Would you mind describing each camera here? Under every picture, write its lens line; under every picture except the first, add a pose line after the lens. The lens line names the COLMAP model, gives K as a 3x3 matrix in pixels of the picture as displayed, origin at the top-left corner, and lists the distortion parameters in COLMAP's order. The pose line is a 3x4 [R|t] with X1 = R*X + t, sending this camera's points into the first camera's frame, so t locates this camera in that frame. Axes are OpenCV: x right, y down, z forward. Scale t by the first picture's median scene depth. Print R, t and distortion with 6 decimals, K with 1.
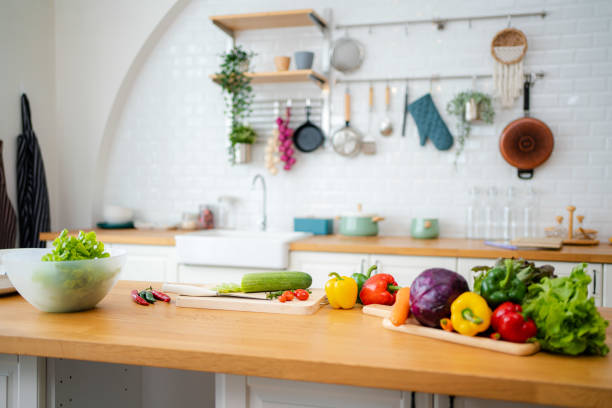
lens RADIAL K [[607.5, 0, 295.4], [0, 607.5, 203.9], [0, 0, 1]] dist [-0.032044, 0.155560]
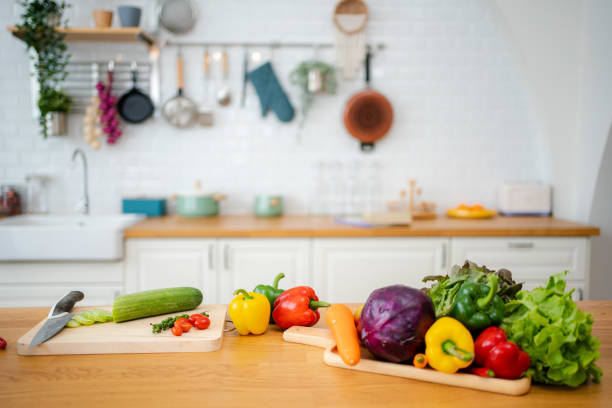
lens RADIAL K [[607.5, 0, 295.4], [0, 607.5, 203.9], [0, 0, 1]] dist [-0.032044, 0.155560]
pose [[0.948943, -0.035006, 0.313500, -0.041860], [0.018268, 0.998254, 0.056170, -0.014777], [-0.314919, -0.047575, 0.947925, 0.094473]]
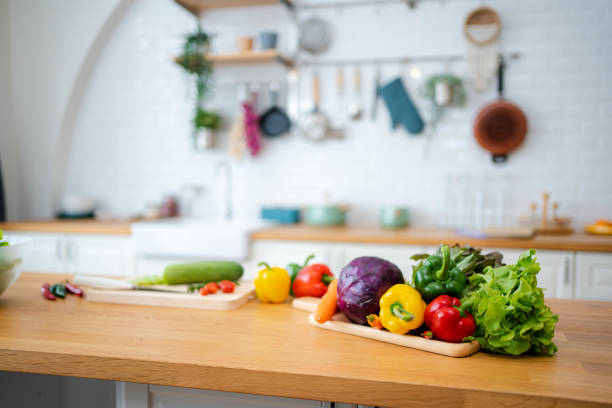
lens RADIAL K [[607.5, 0, 295.4], [0, 607.5, 203.9], [0, 0, 1]] dist [-0.032044, 0.155560]
pose [[0.999794, -0.003178, 0.020061, 0.035440], [0.002886, 0.999890, 0.014558, 0.005612], [-0.020105, -0.014497, 0.999693, 0.041806]]
